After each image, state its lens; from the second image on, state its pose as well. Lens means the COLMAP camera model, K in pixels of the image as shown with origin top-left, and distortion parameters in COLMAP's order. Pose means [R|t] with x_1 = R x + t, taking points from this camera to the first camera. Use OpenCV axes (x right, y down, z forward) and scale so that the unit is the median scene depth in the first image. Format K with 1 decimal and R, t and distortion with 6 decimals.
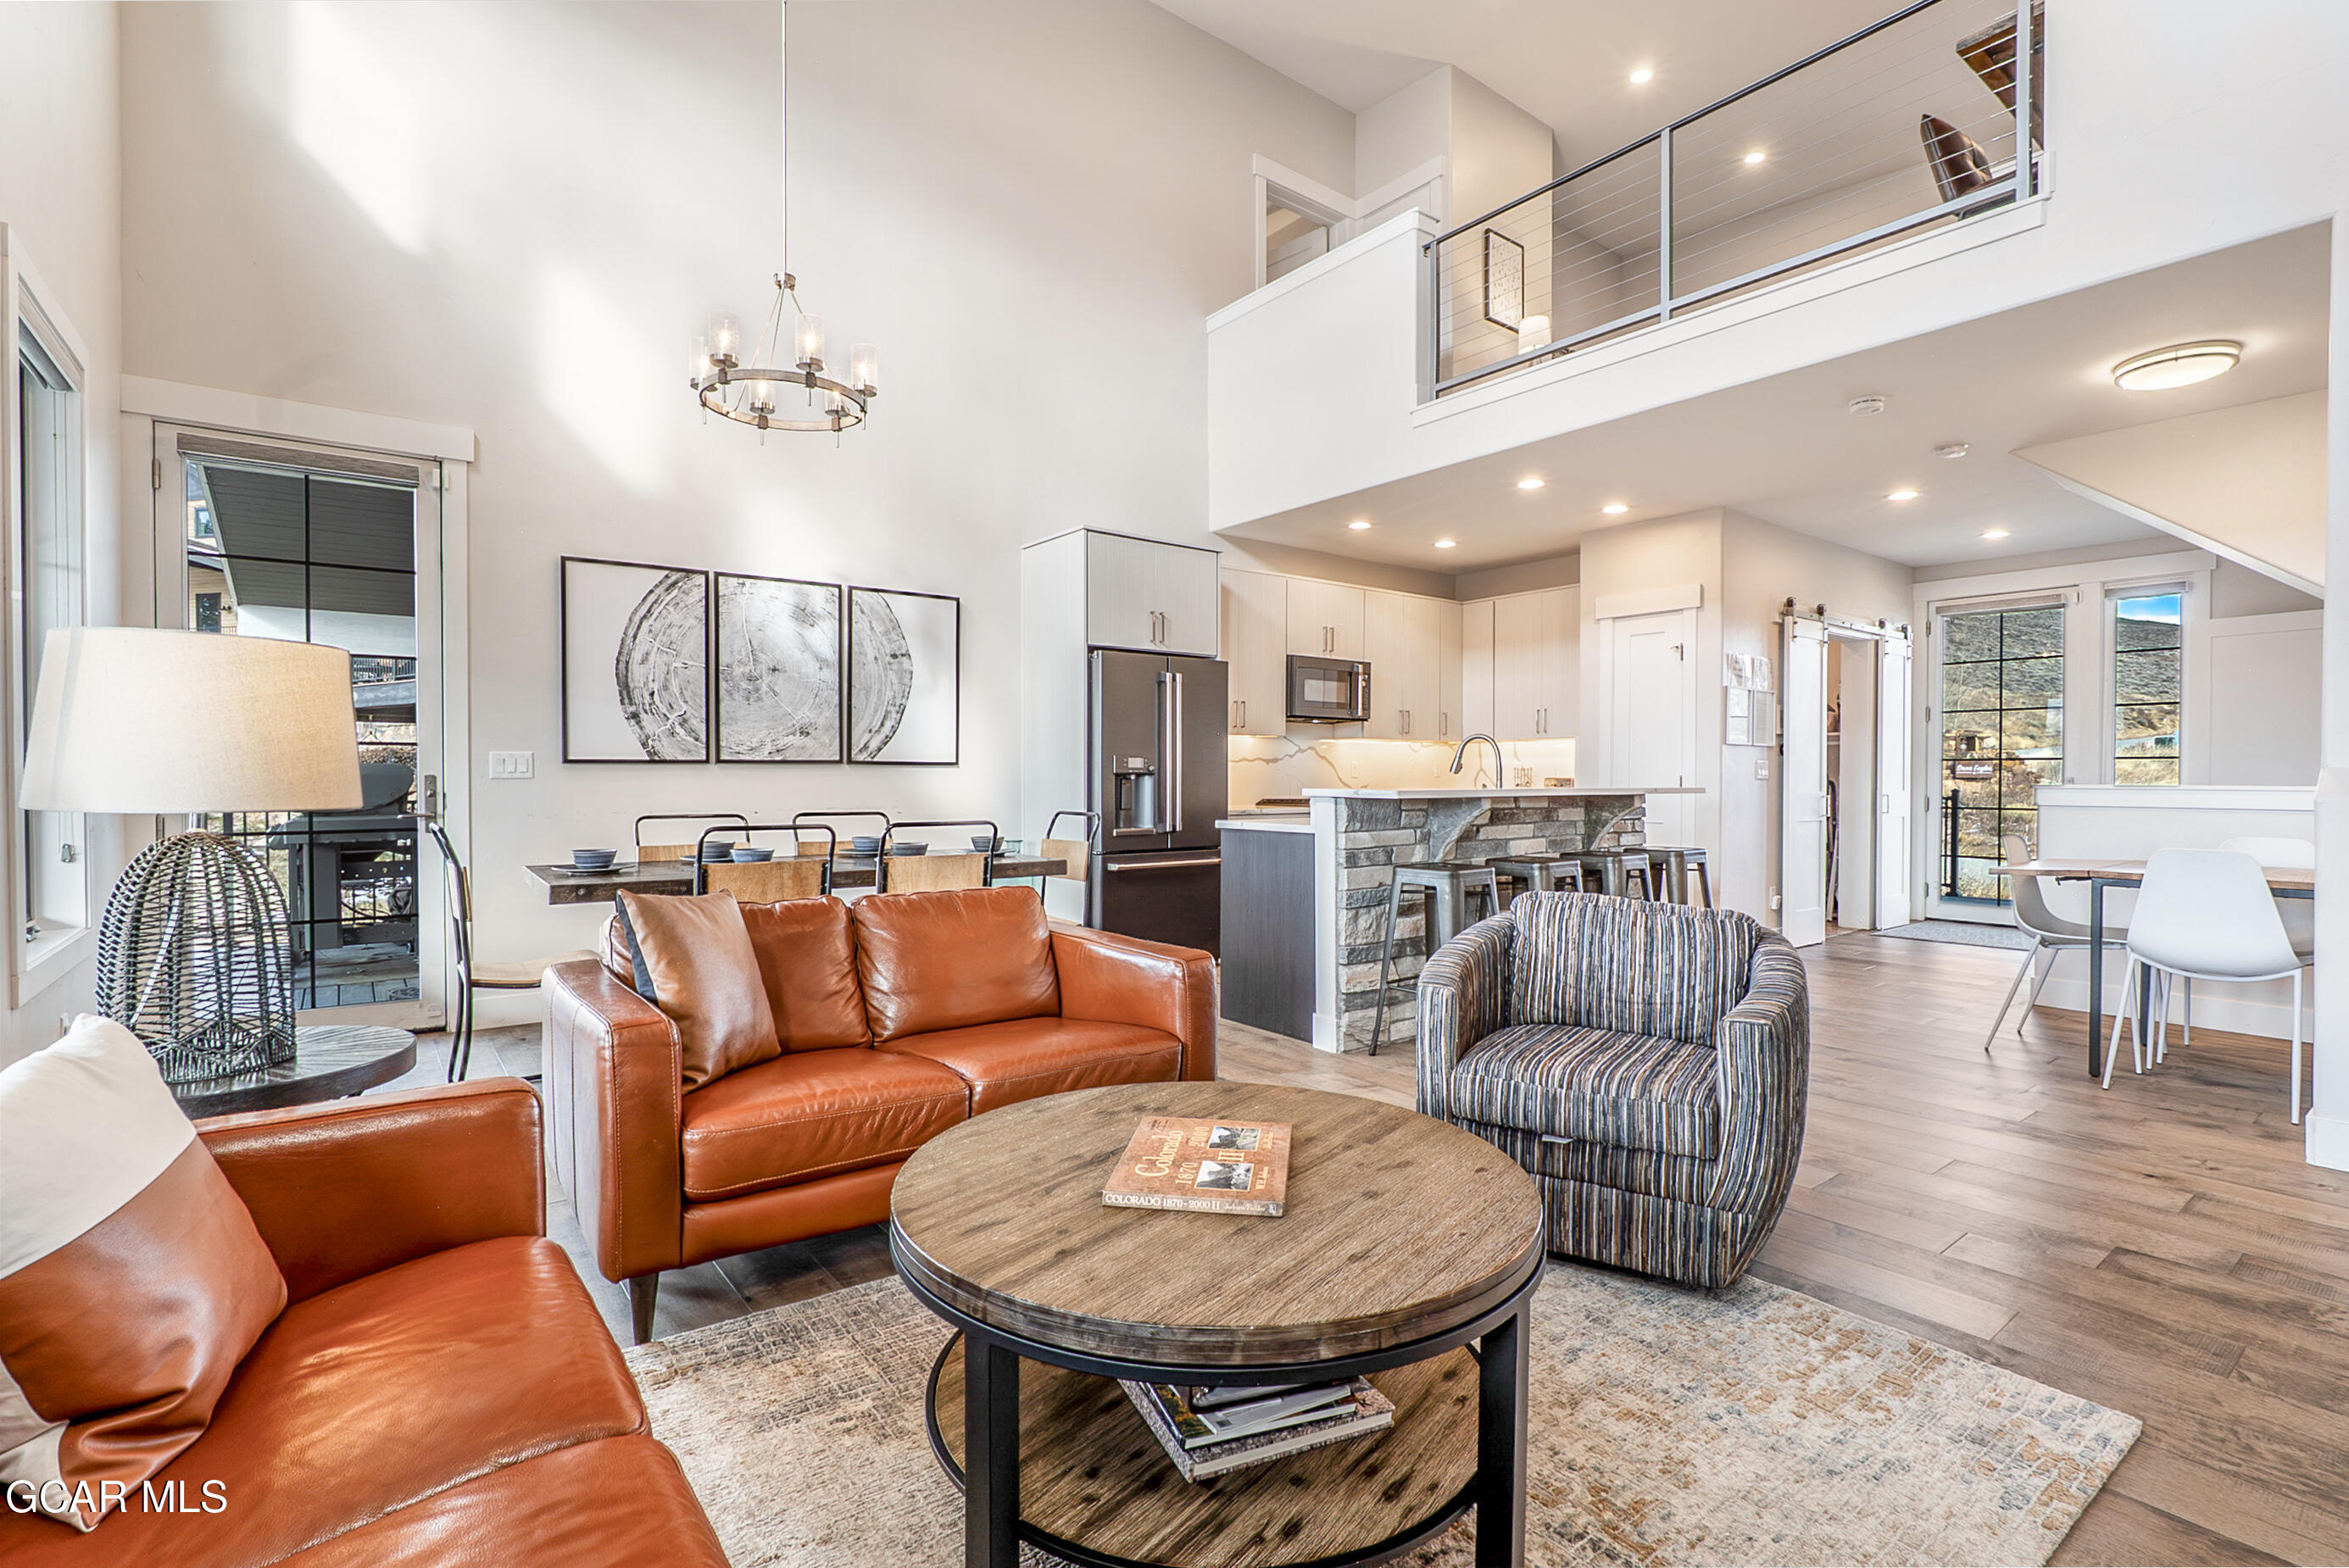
lens RADIAL K [[1126.4, 0, 1182.7], [0, 1126.4, 797.0], [0, 0, 1]] dist [-0.000258, -0.001028]
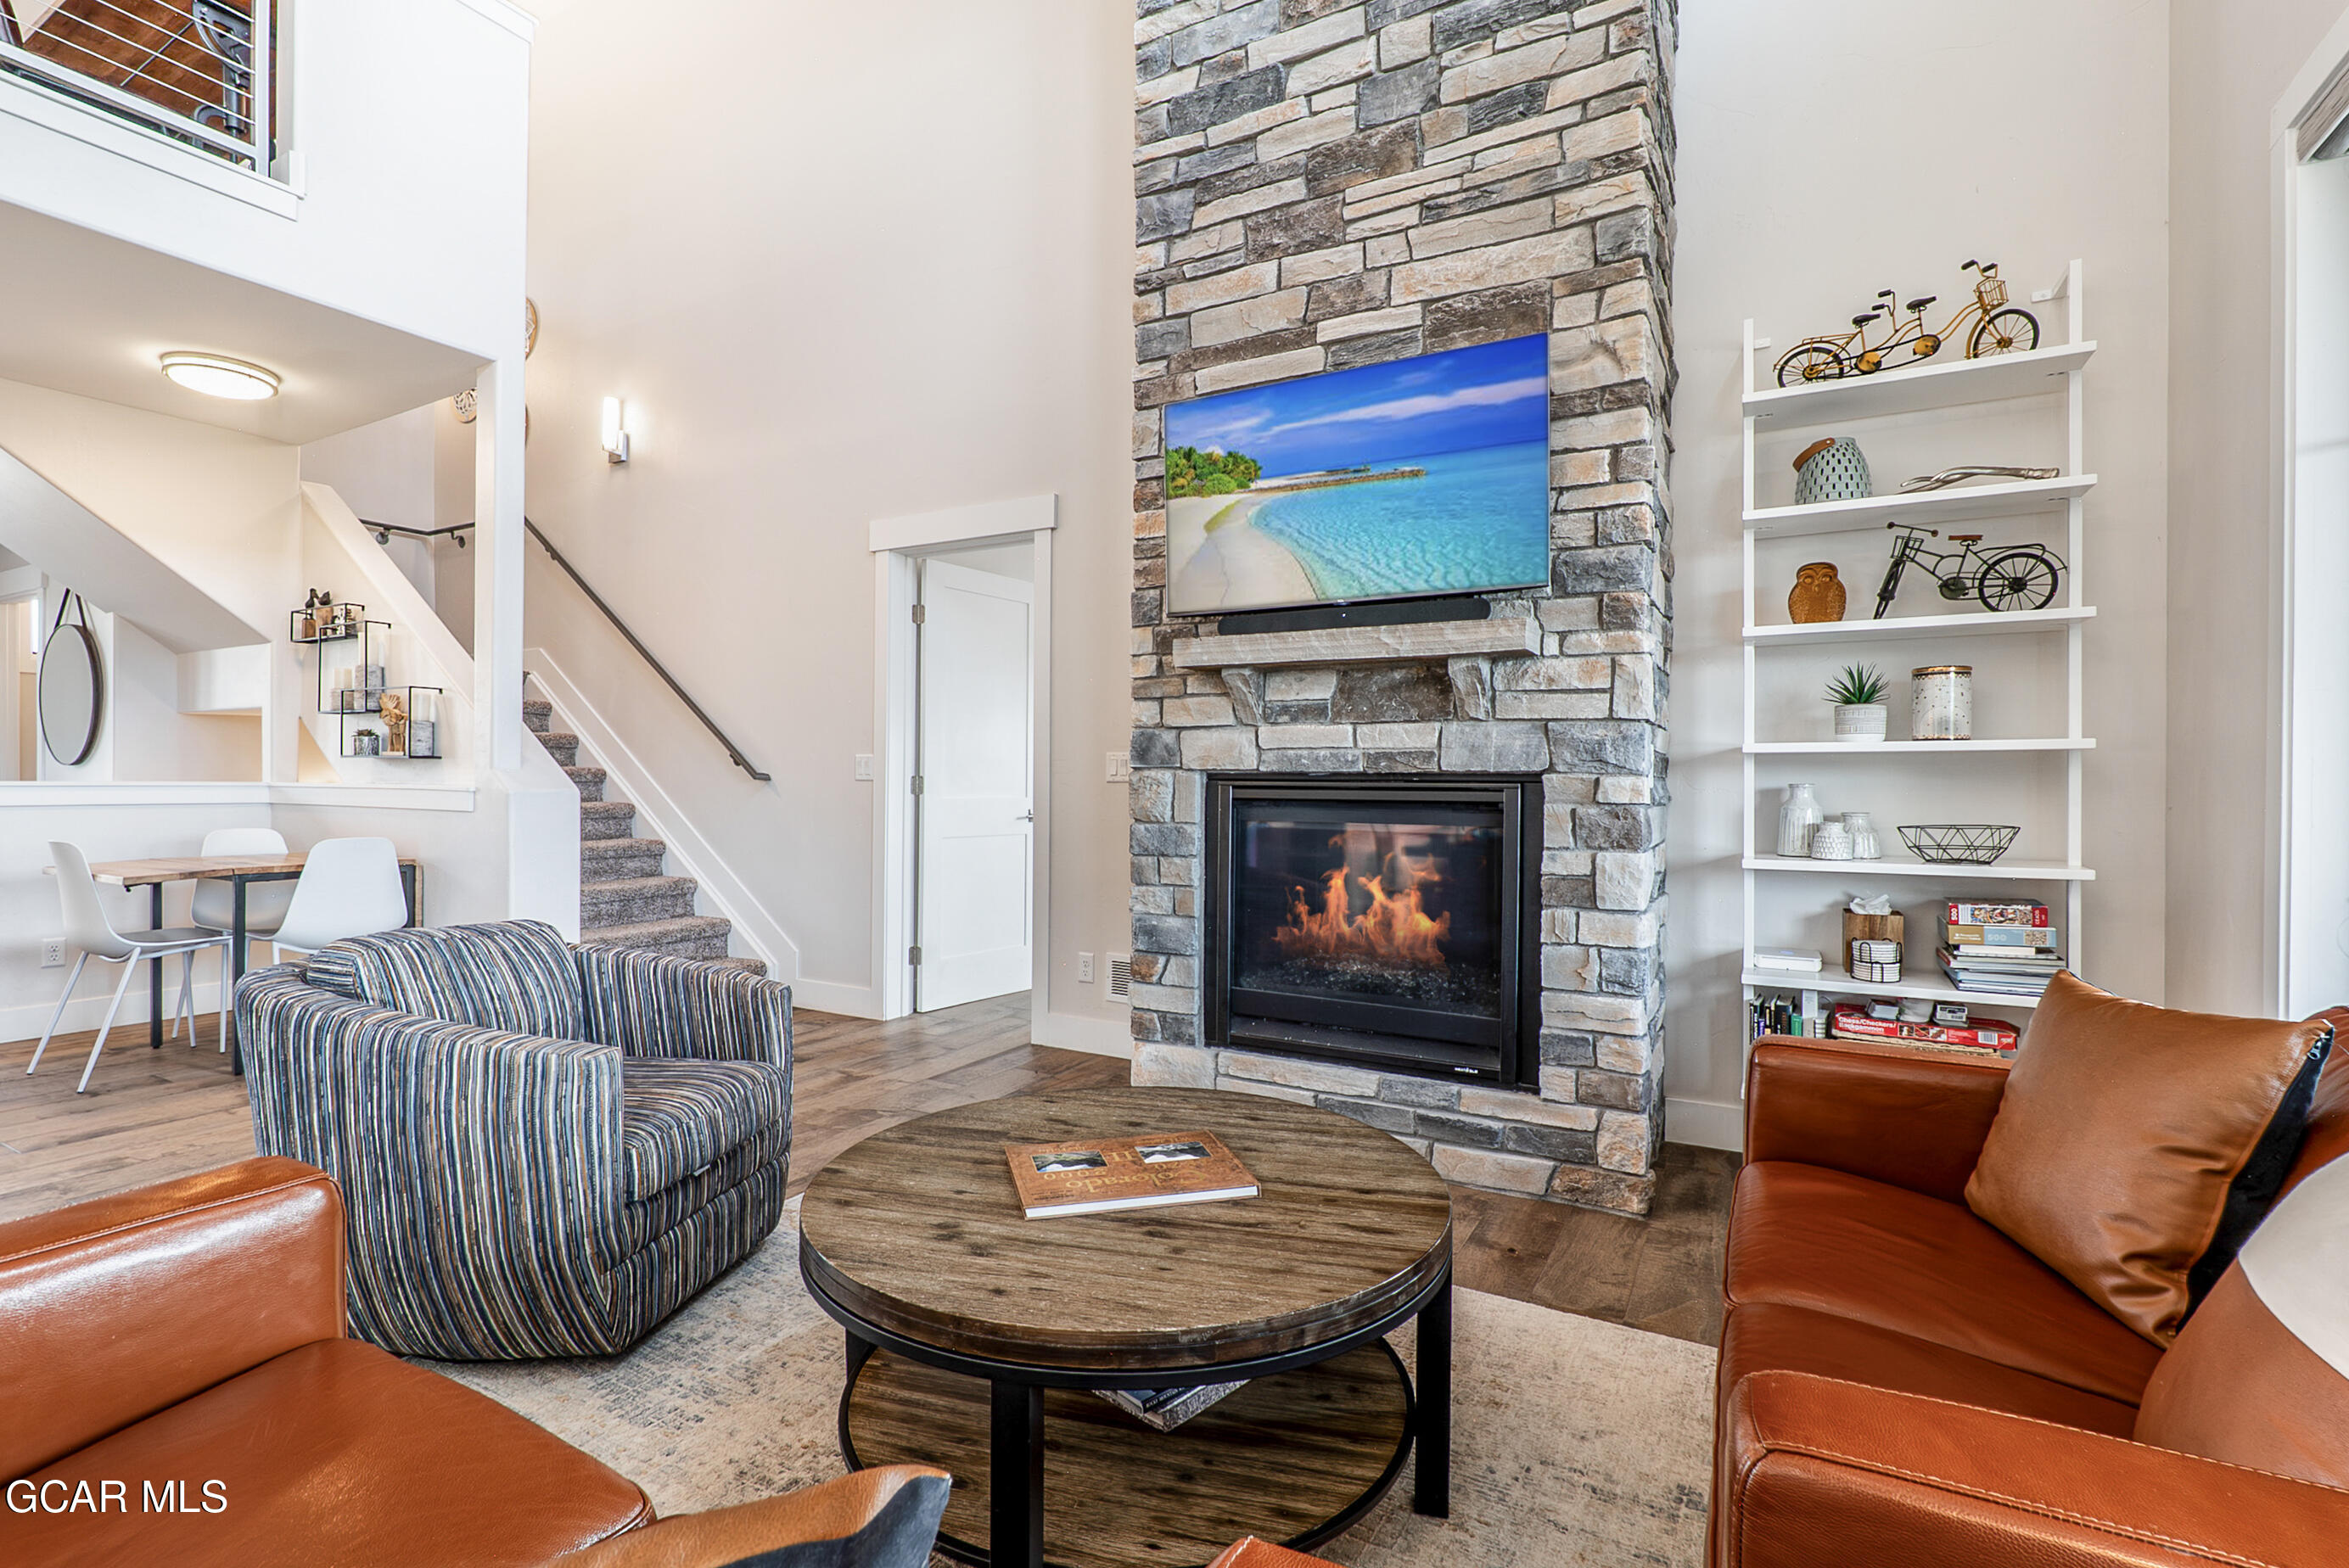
lens RADIAL K [[1070.2, 0, 1167.9], [0, 1070.2, 786.6], [0, 0, 1]] dist [-0.009934, 0.000057]
pose [[-0.407527, -0.007942, 0.913159, -0.836247], [0.007728, 0.999896, 0.012145, -0.028016], [-0.913161, 0.012007, -0.407423, 1.316794]]
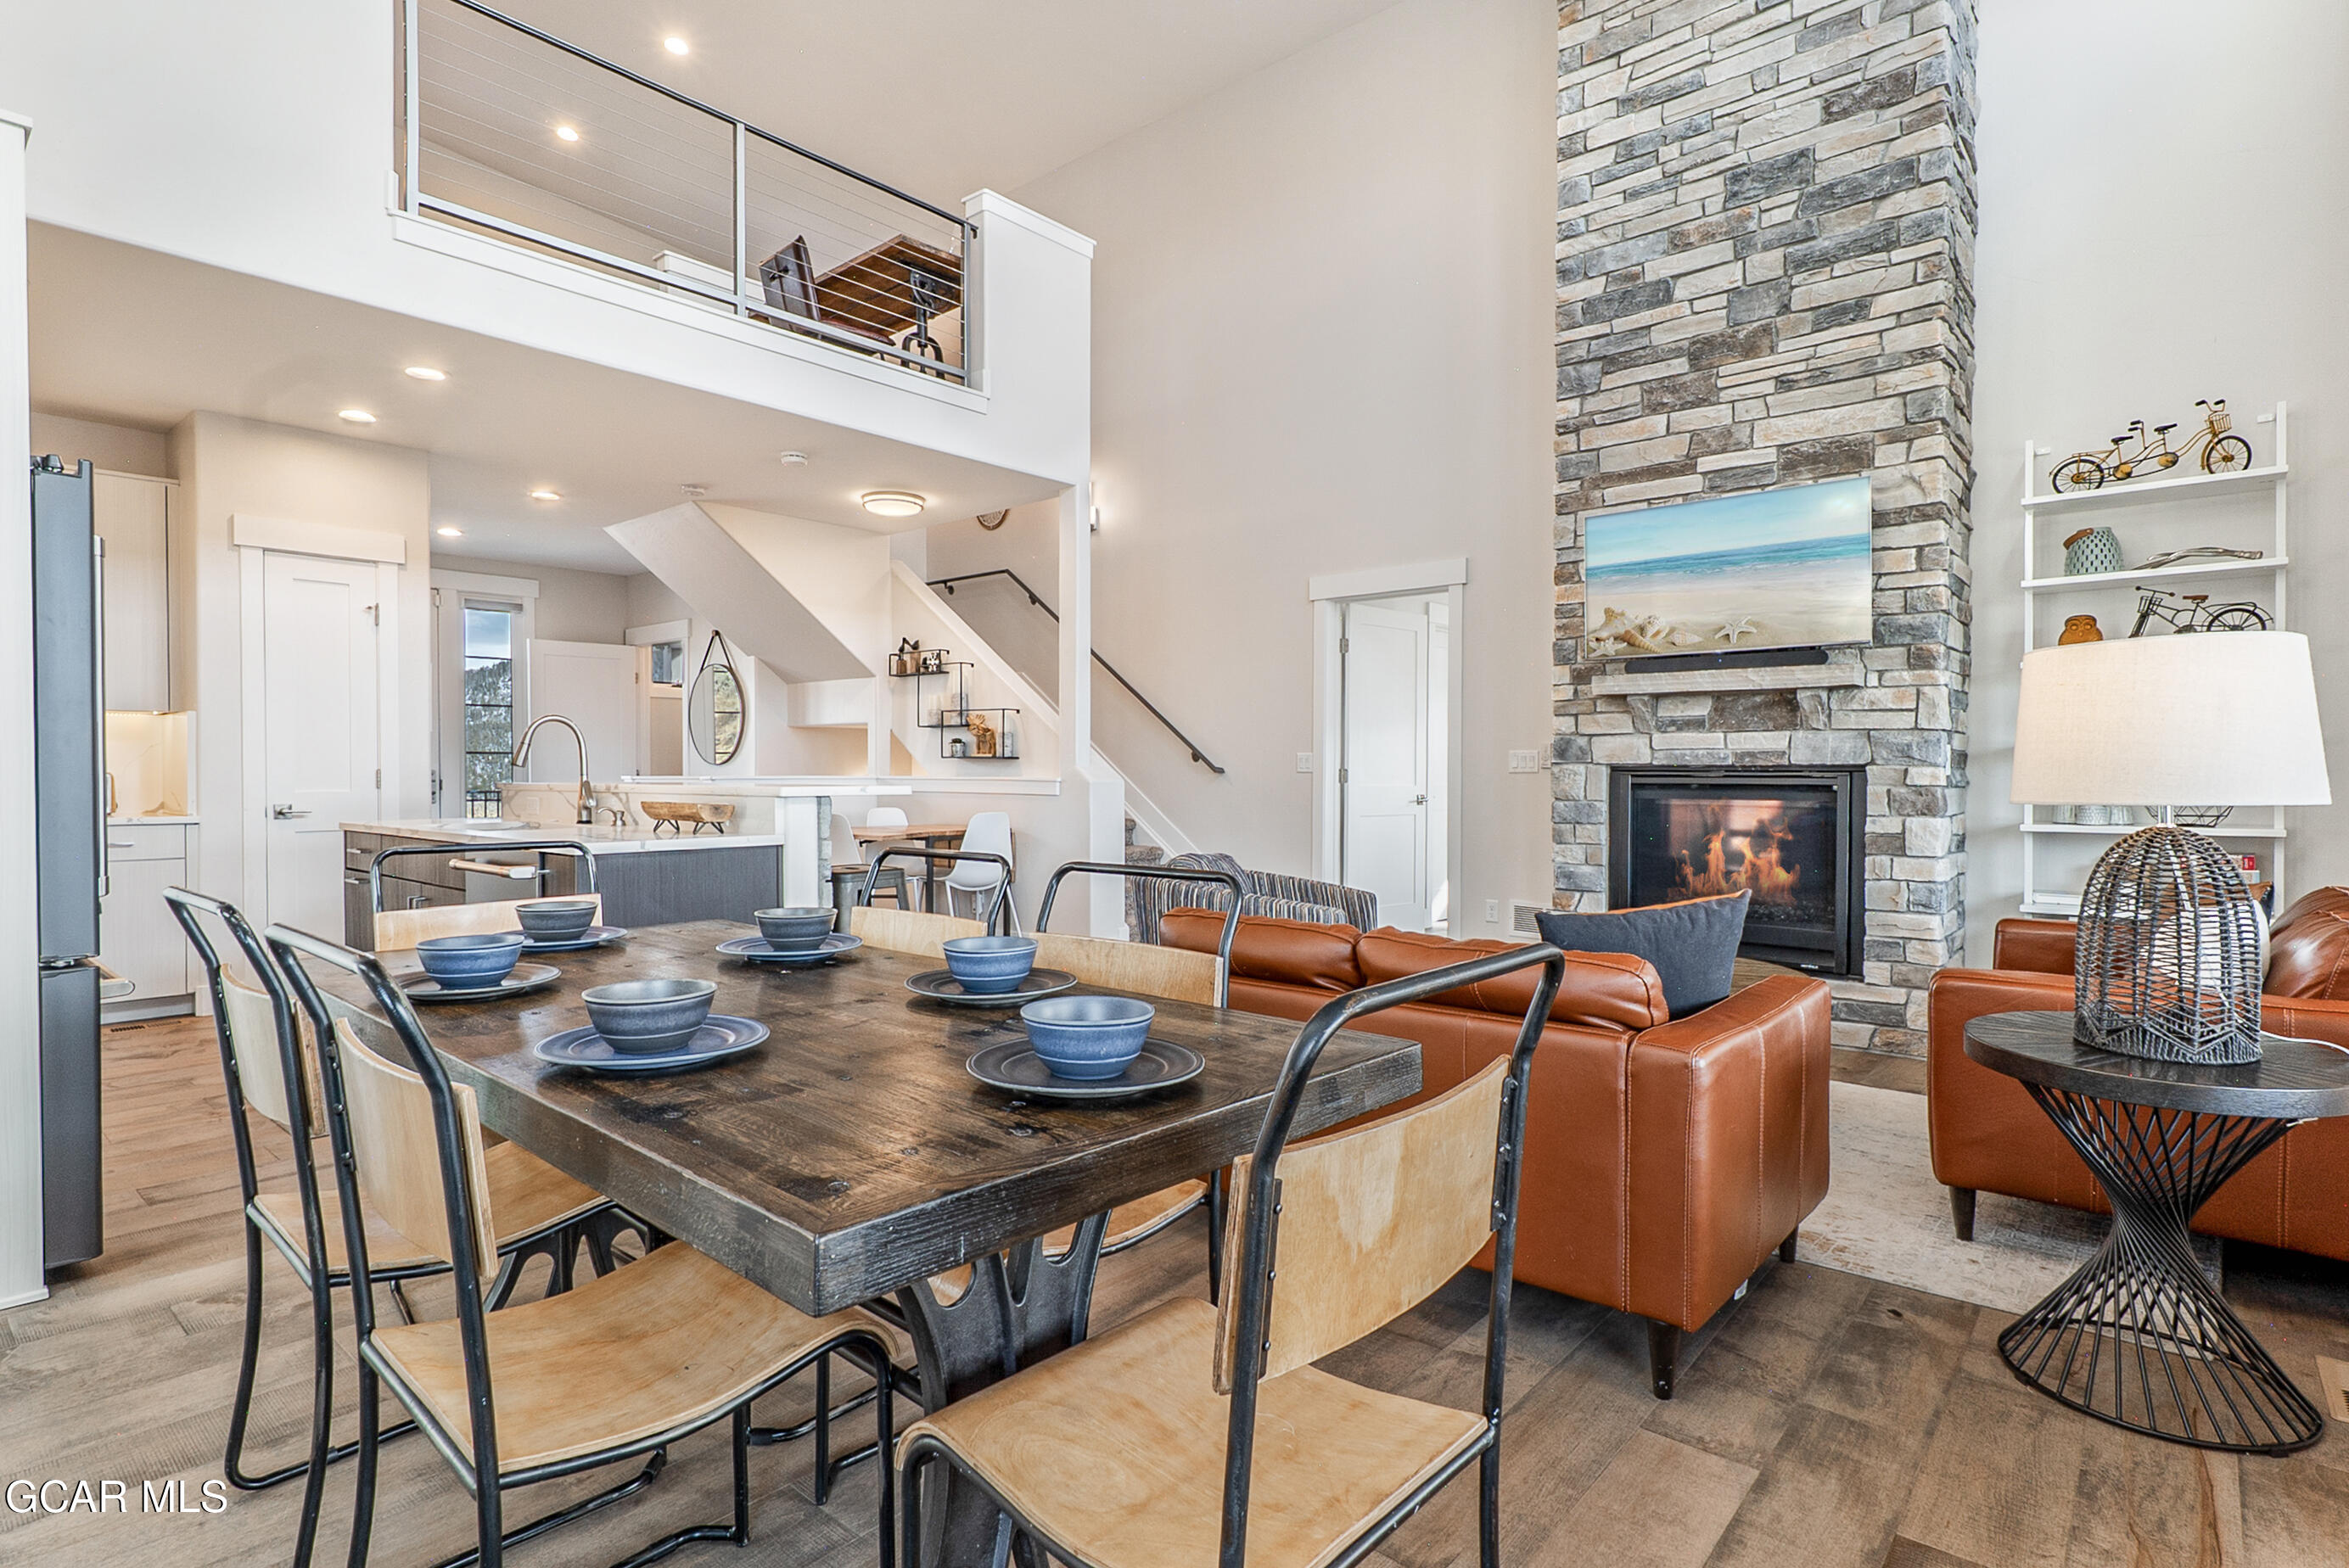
lens RADIAL K [[1153.7, 0, 1174.4], [0, 1153.7, 788.3], [0, 0, 1]] dist [-0.000479, 0.000053]
pose [[-0.210980, -0.015603, 0.977366, -1.651423], [0.014404, 0.999714, 0.019069, -0.041730], [-0.977384, 0.018101, -0.210695, 2.071509]]
